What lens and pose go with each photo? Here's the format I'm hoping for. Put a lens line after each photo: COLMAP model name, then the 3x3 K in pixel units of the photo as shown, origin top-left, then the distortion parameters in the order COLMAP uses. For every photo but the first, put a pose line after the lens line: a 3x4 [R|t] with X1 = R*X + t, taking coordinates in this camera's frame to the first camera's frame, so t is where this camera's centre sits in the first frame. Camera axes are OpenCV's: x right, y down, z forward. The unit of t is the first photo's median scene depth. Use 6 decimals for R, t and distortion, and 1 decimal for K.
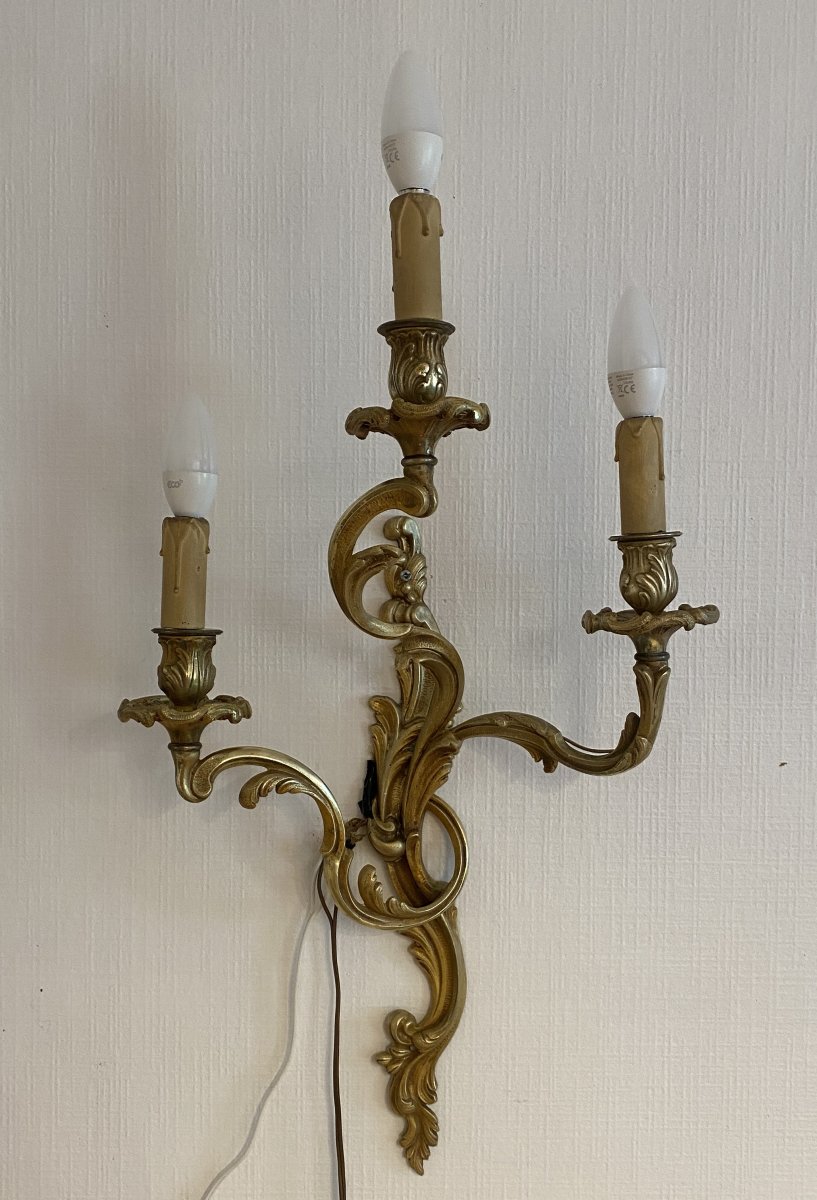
lens RADIAL K [[1307.8, 0, 402.8], [0, 1307.8, 610.4], [0, 0, 1]] dist [0.089264, 0.000000]
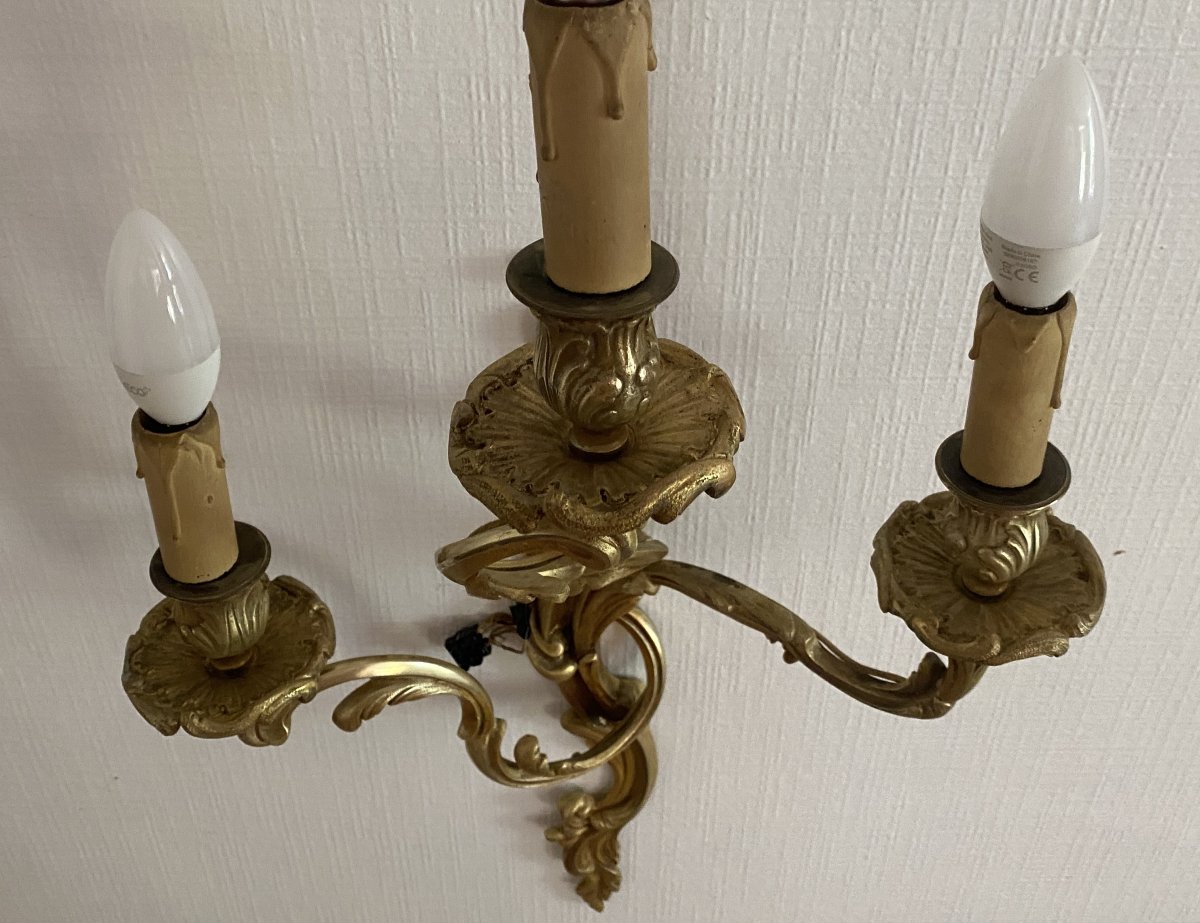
lens RADIAL K [[1329.2, 0, 603.0], [0, 1329.2, 458.8], [0, 0, 1]] dist [0.018716, 0.000000]
pose [[0.999588, -0.019379, 0.021182, 0.002384], [0.003821, 0.821058, 0.570832, -0.330999], [-0.028454, -0.570515, 0.820794, 0.466952]]
